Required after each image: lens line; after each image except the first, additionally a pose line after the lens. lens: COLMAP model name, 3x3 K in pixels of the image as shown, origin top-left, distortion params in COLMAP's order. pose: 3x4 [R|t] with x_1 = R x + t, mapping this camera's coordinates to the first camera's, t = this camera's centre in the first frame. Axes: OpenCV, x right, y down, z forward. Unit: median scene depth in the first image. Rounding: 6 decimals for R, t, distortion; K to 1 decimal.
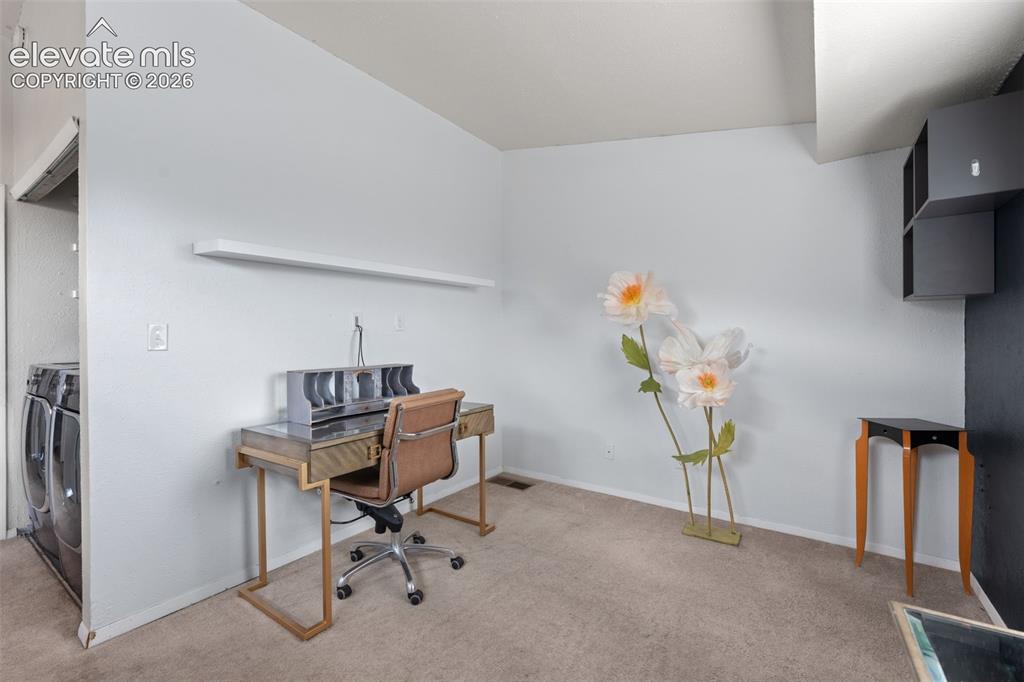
lens RADIAL K [[444.5, 0, 505.6], [0, 444.5, 335.6], [0, 0, 1]] dist [-0.001065, -0.000136]
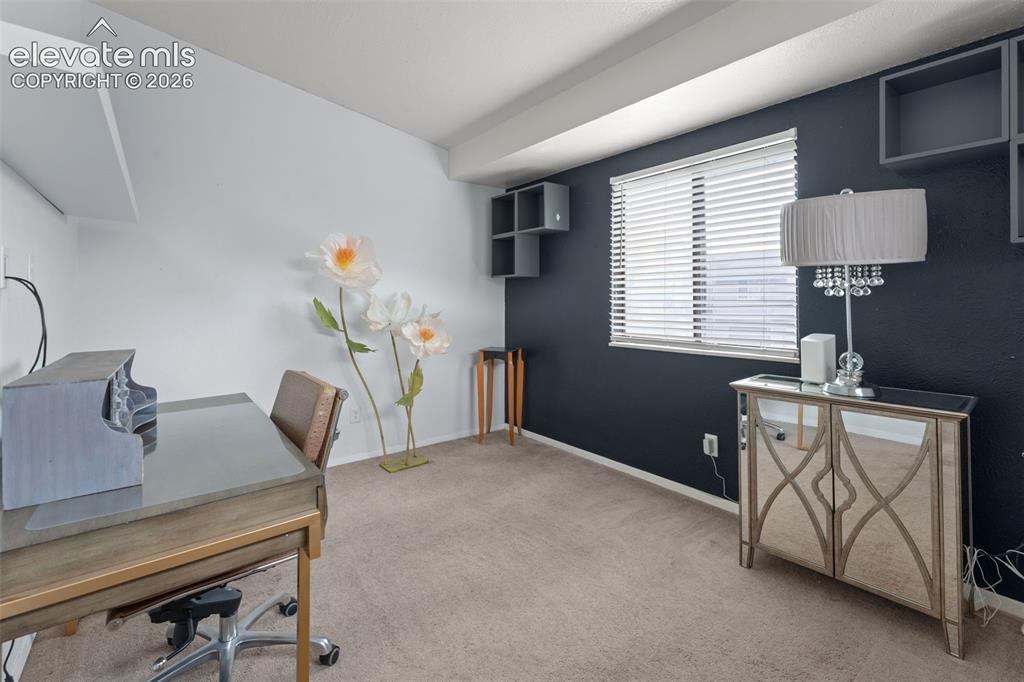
lens RADIAL K [[455.9, 0, 511.3], [0, 455.9, 285.9], [0, 0, 1]] dist [-0.000128, -0.000048]
pose [[0.285838, 0.024119, 0.957974, -0.645931], [0.001810, 0.999668, -0.025709, 0.000017], [-0.958276, 0.009083, 0.285700, 0.374316]]
